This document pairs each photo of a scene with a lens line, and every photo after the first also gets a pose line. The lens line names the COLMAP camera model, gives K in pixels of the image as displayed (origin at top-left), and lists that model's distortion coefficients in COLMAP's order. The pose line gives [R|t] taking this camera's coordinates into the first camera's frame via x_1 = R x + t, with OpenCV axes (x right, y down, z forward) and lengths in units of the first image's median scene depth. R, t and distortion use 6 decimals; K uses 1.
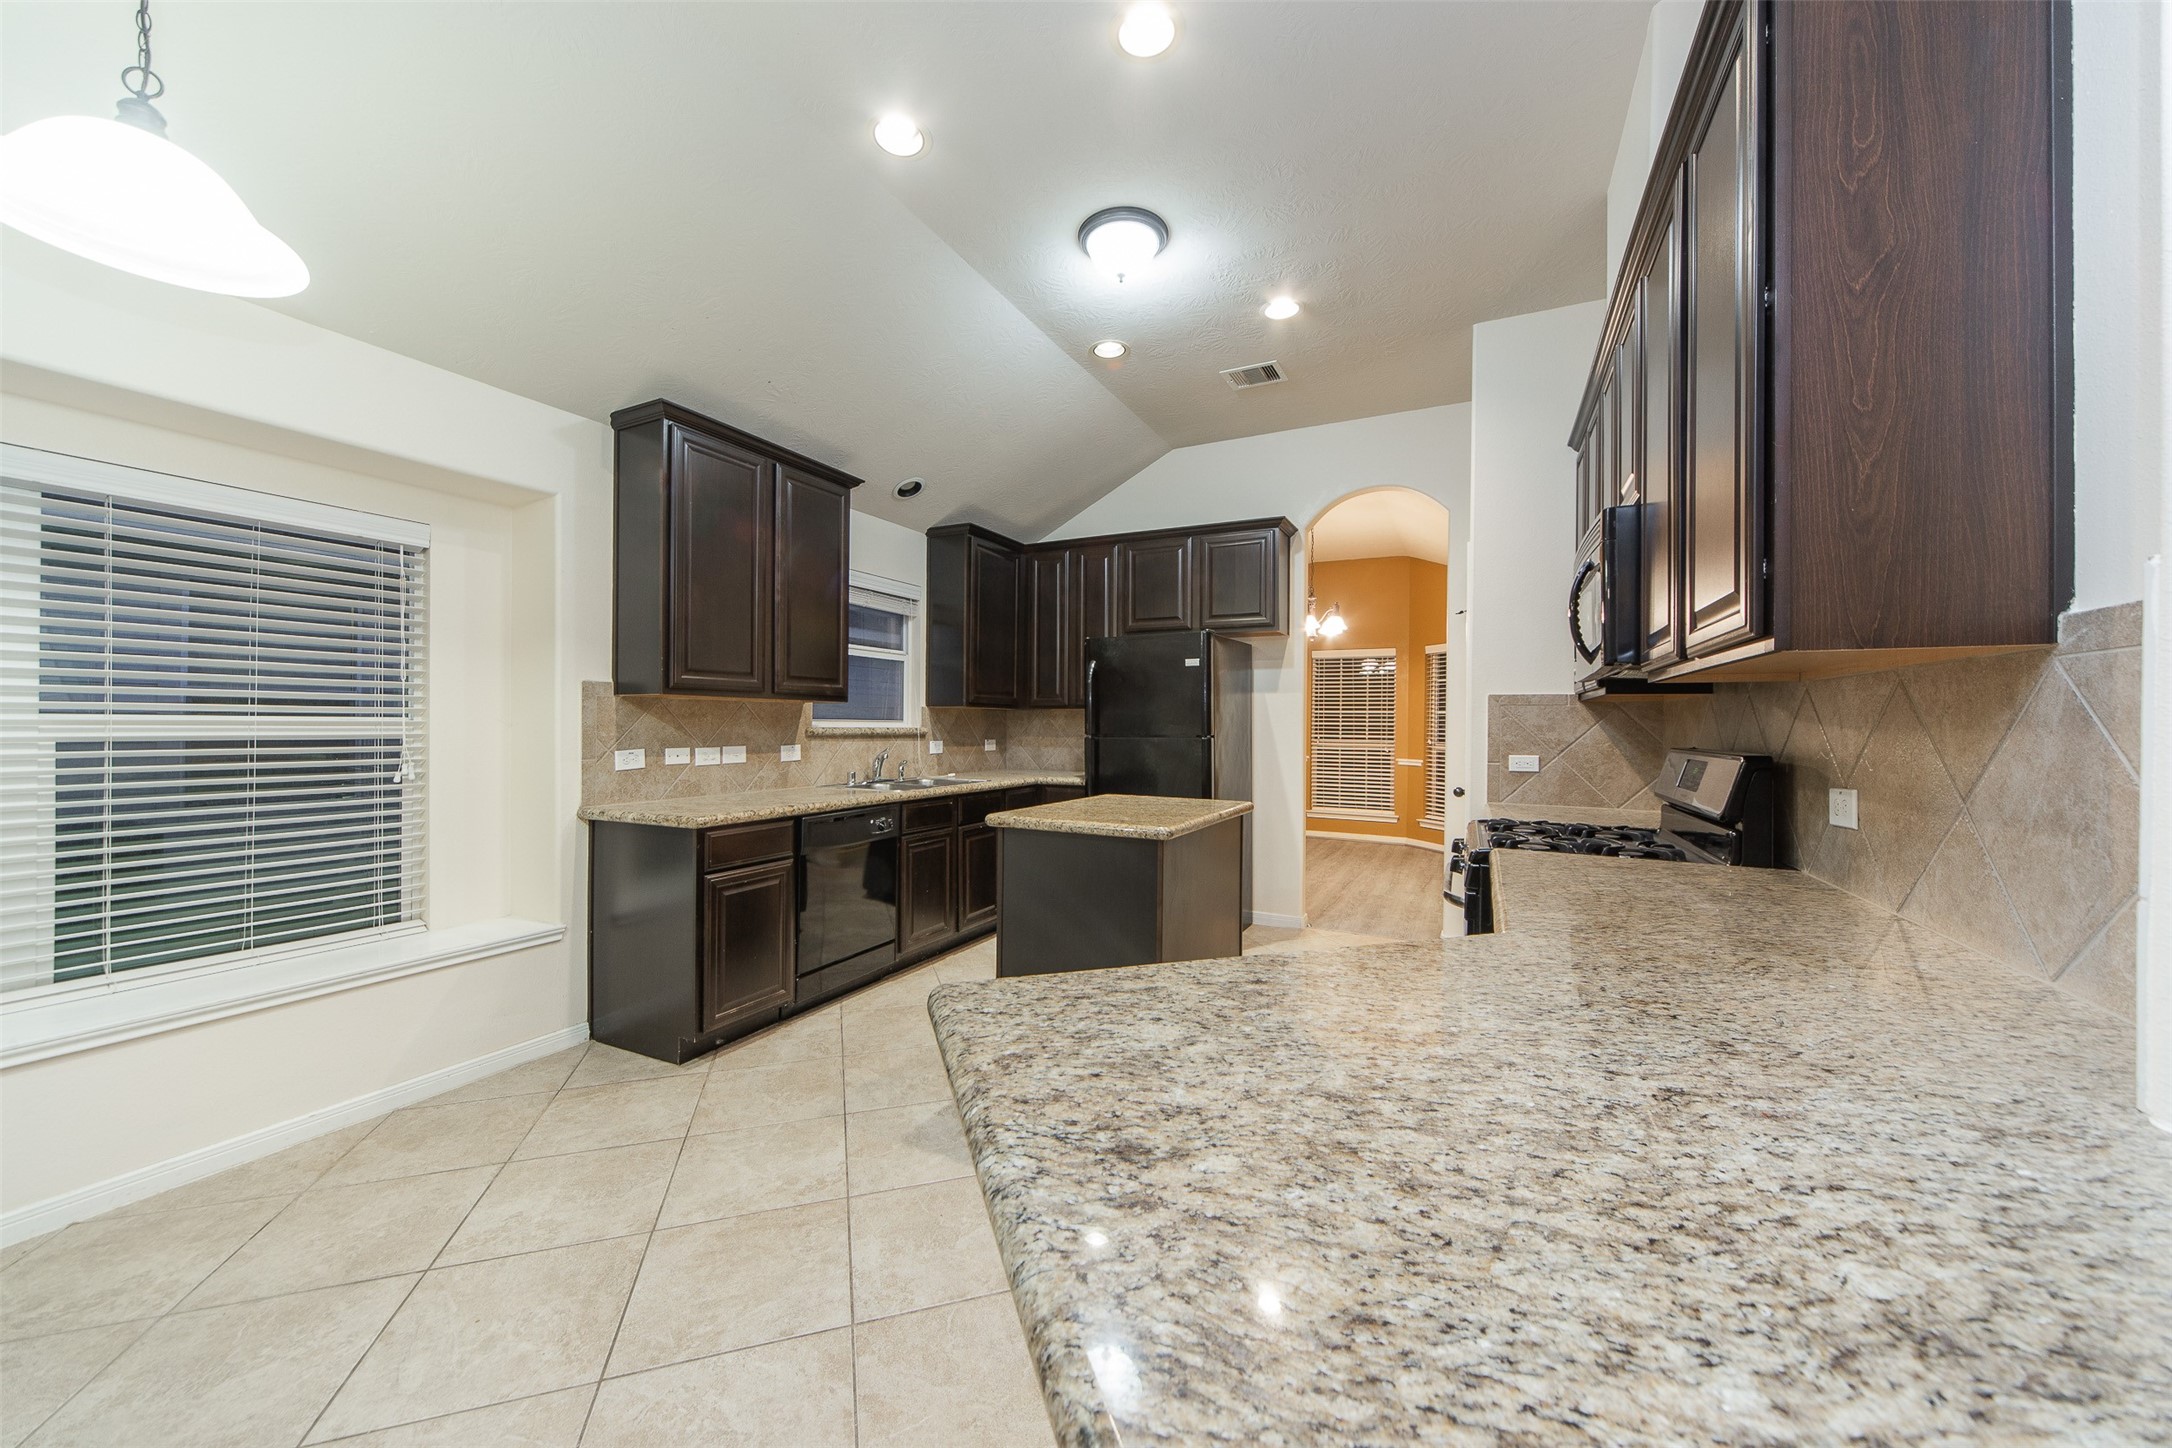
lens RADIAL K [[783.0, 0, 1080.5], [0, 783.0, 723.3], [0, 0, 1]] dist [0.002577, -0.001802]
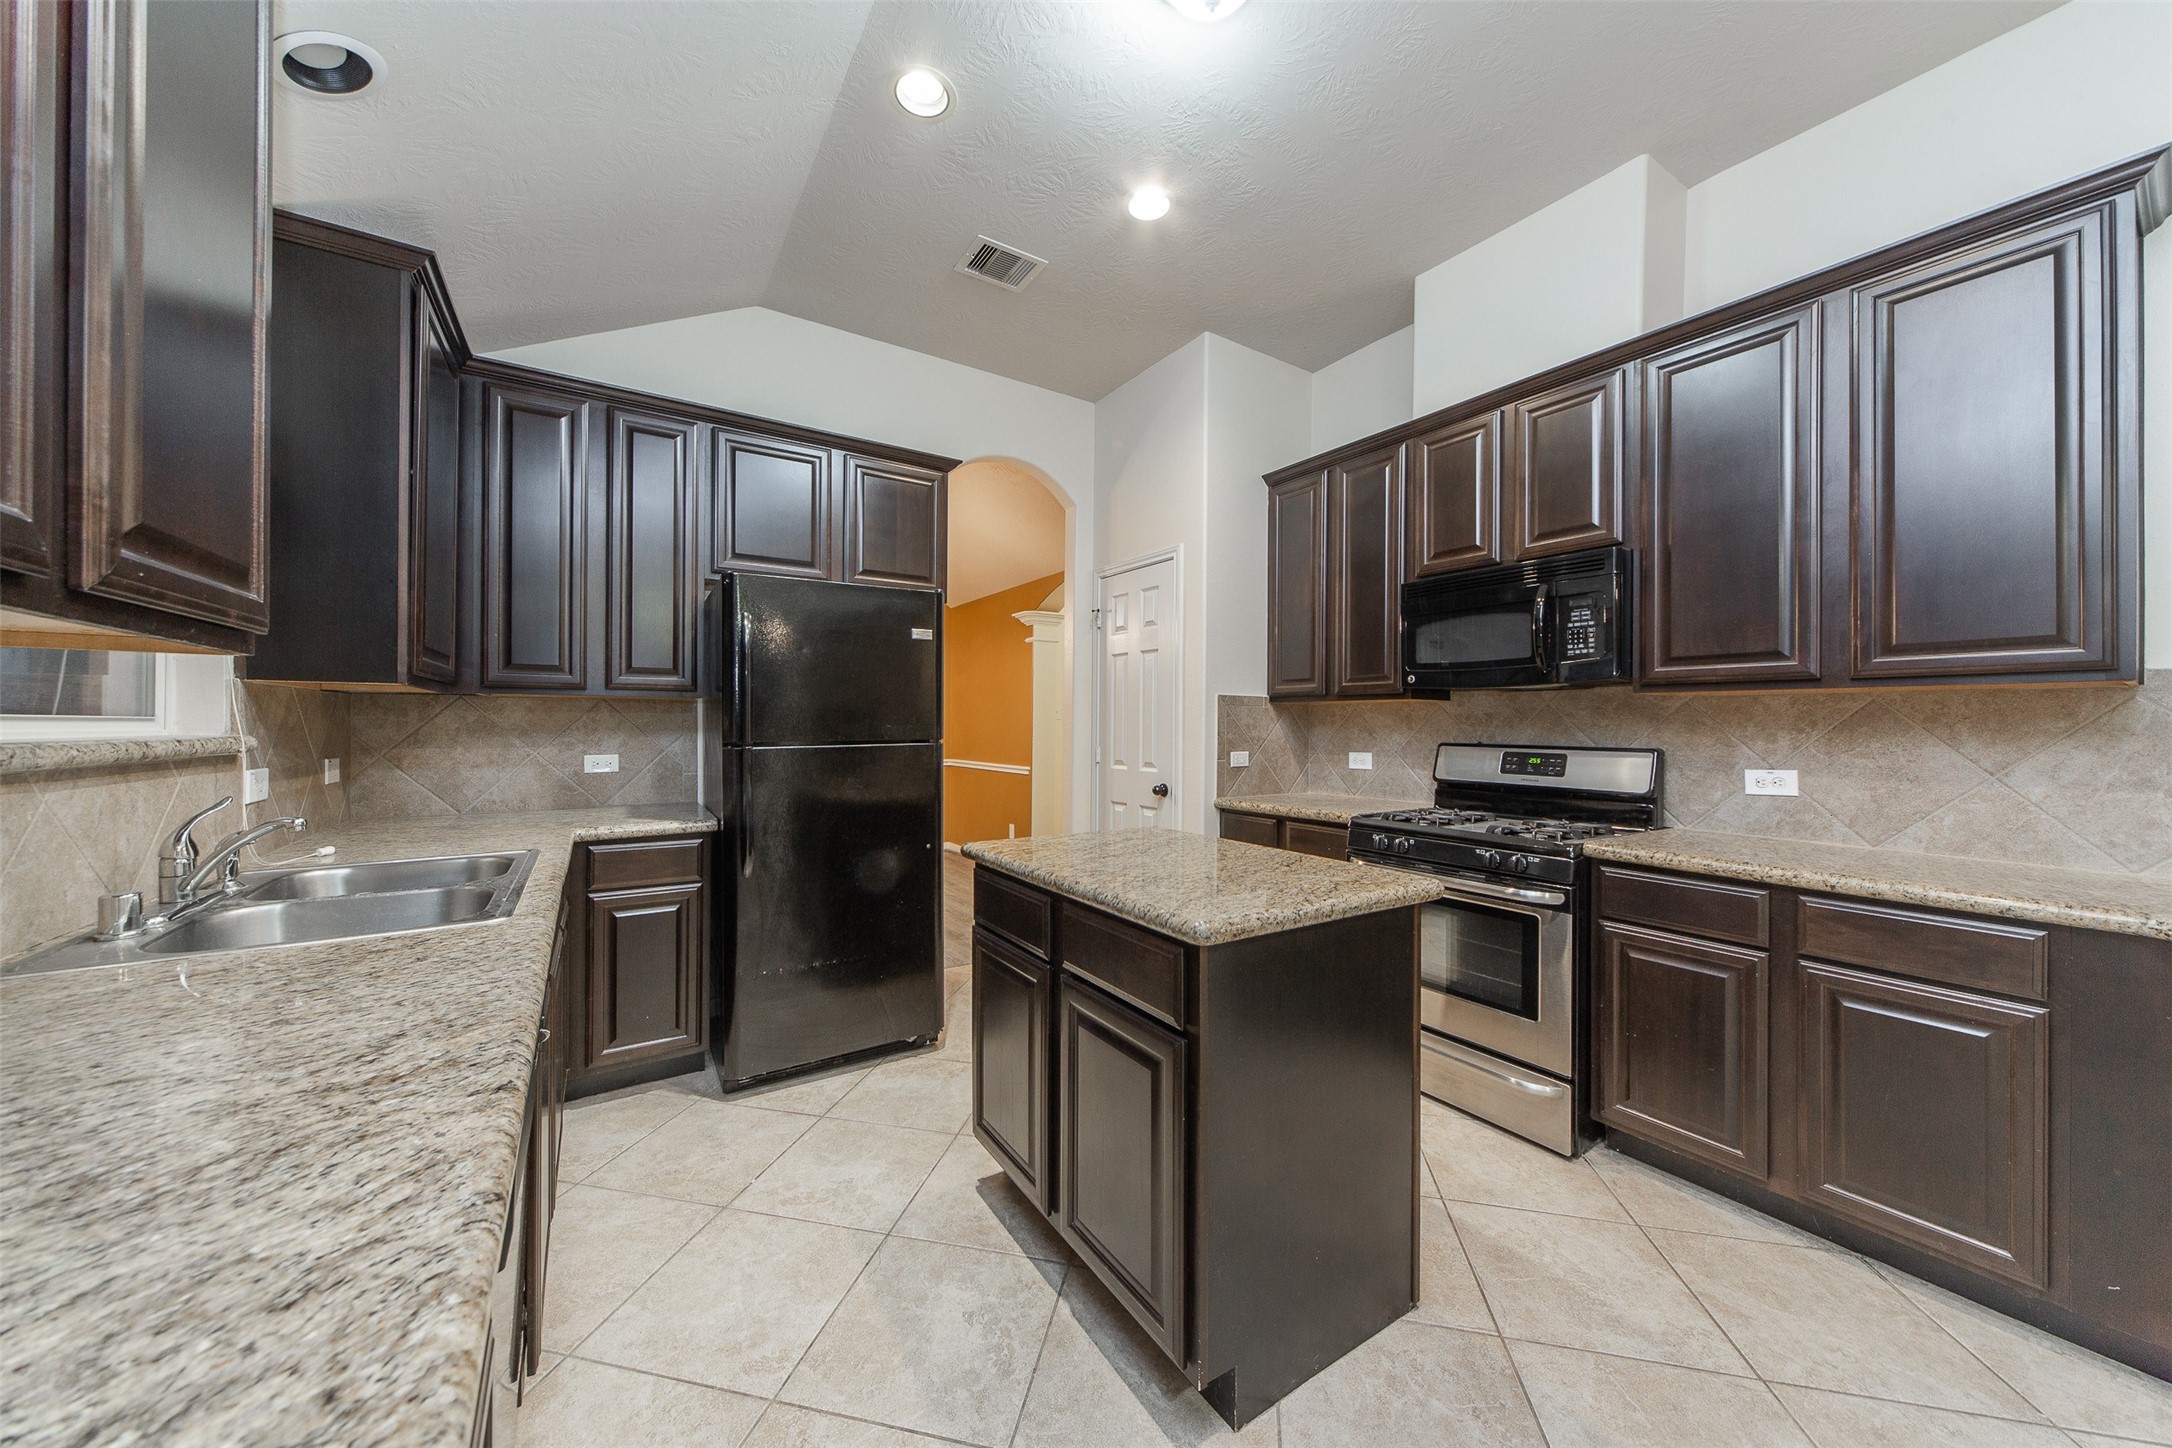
lens RADIAL K [[743.5, 0, 1079.7], [0, 743.5, 724.2], [0, 0, 1]] dist [0.001221, -0.000033]
pose [[0.500848, -0.006552, 0.865511, -0.483935], [-0.002660, 0.999955, 0.009109, -0.006680], [-0.865531, -0.006864, 0.500808, 0.759039]]
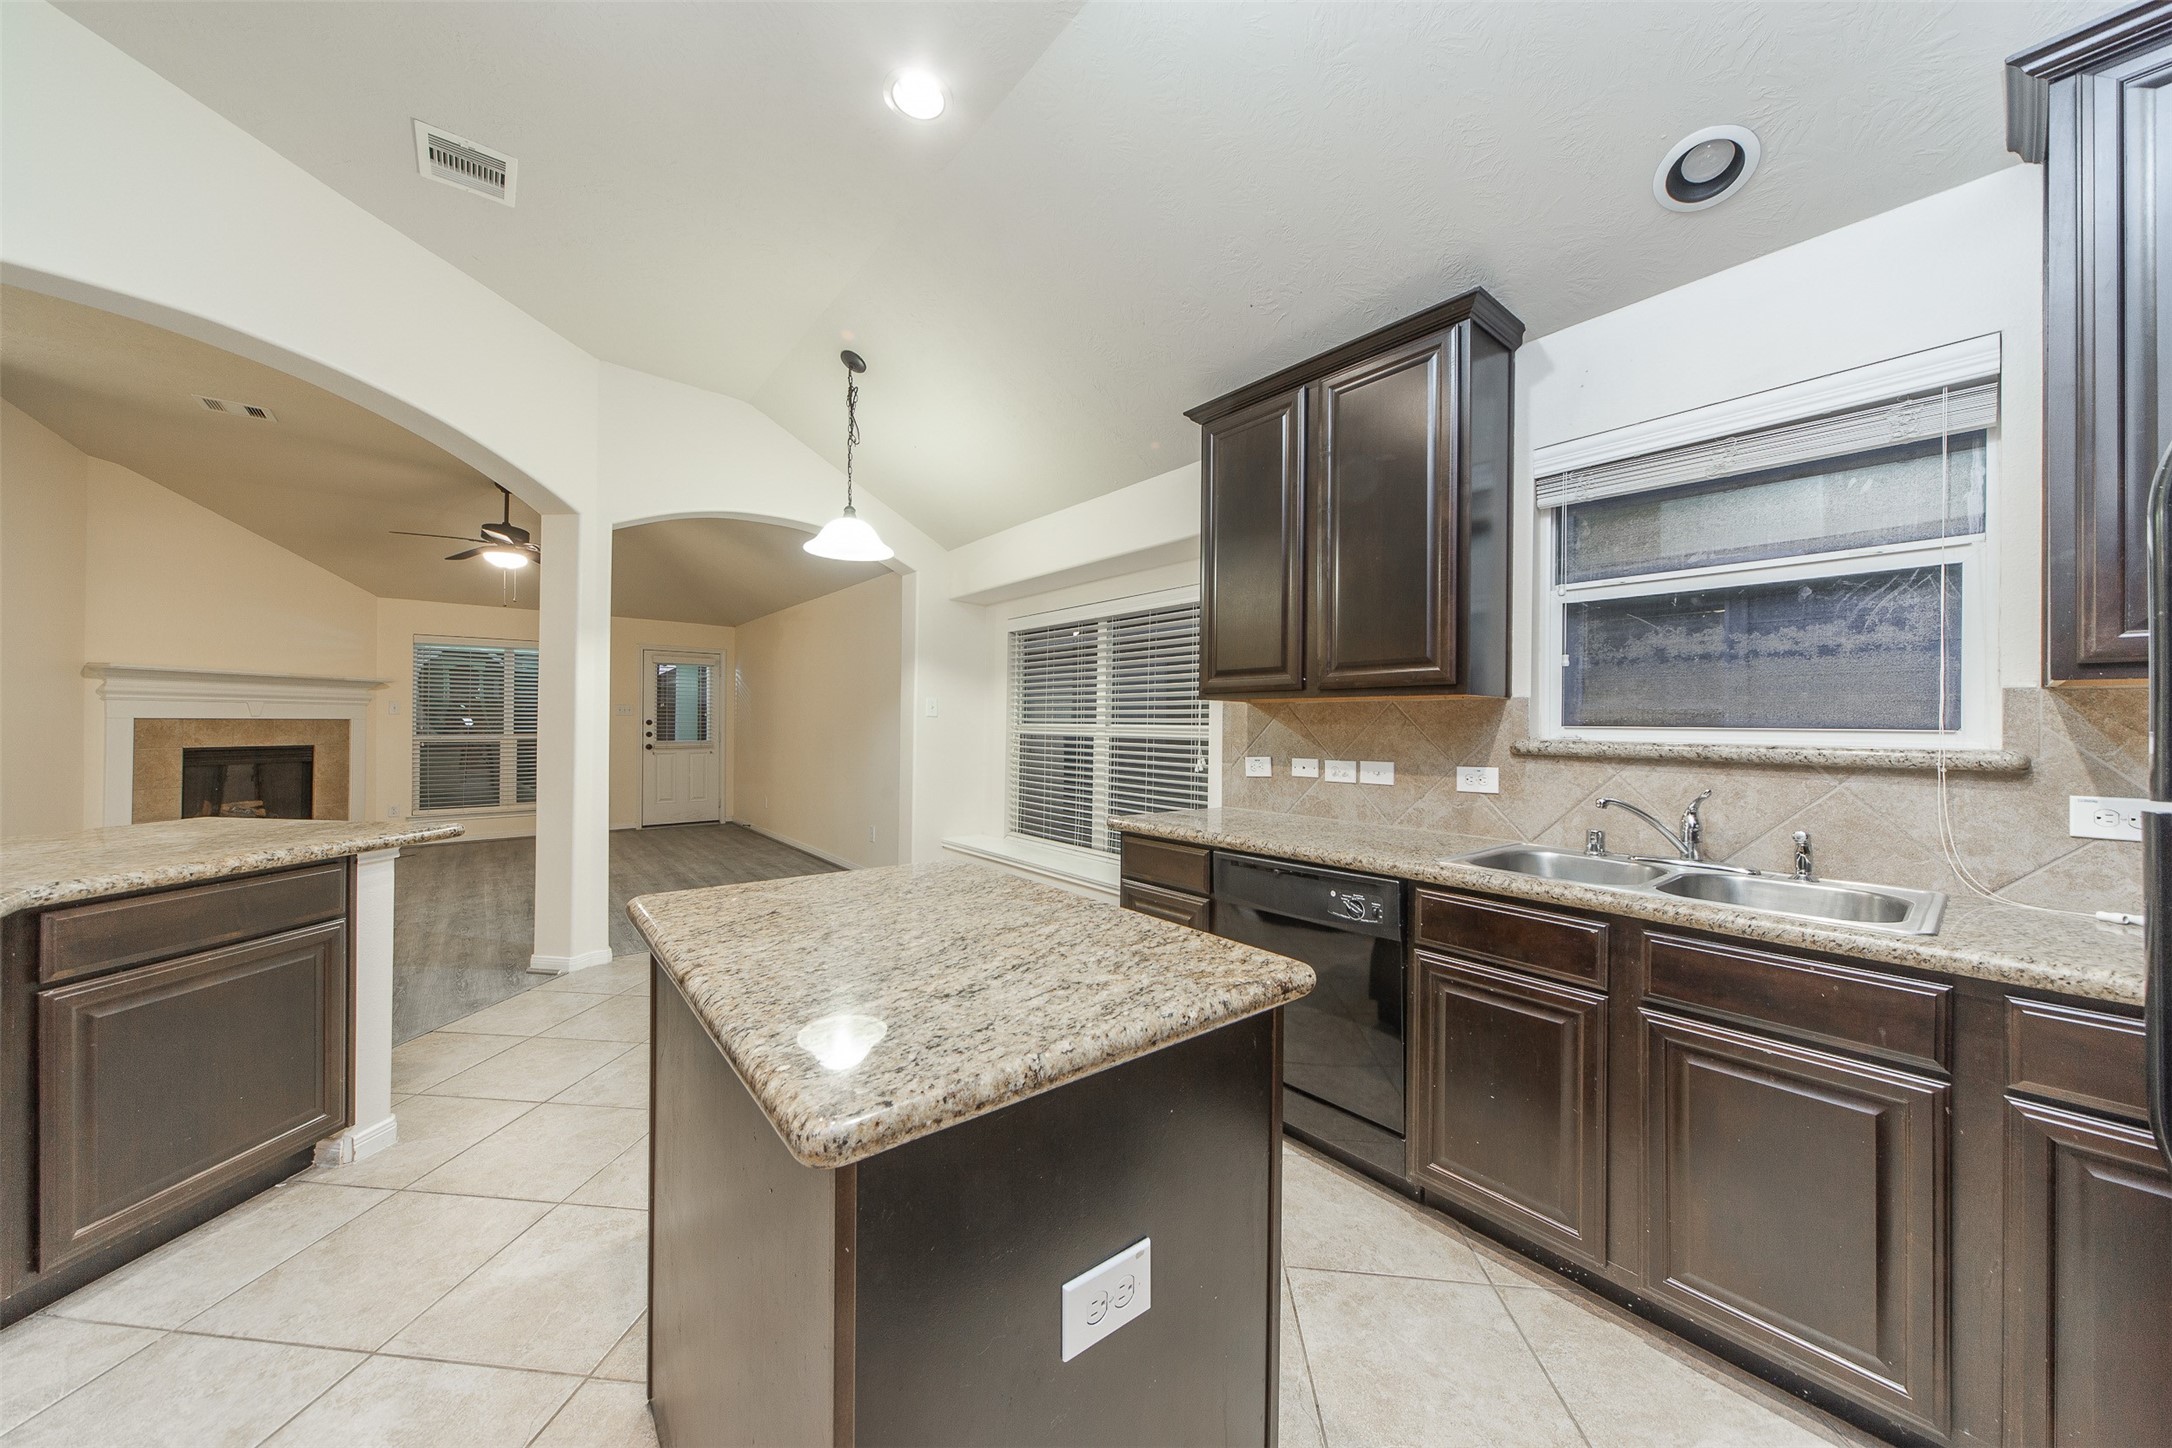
lens RADIAL K [[743.5, 0, 1088.1], [0, 743.5, 717.4], [0, 0, 1]] dist [0.001221, -0.000033]
pose [[-0.399962, -0.020482, -0.916303, 0.389337], [-0.013159, 0.999776, -0.016604, 0.002573], [0.916437, 0.005417, -0.400142, 1.225102]]
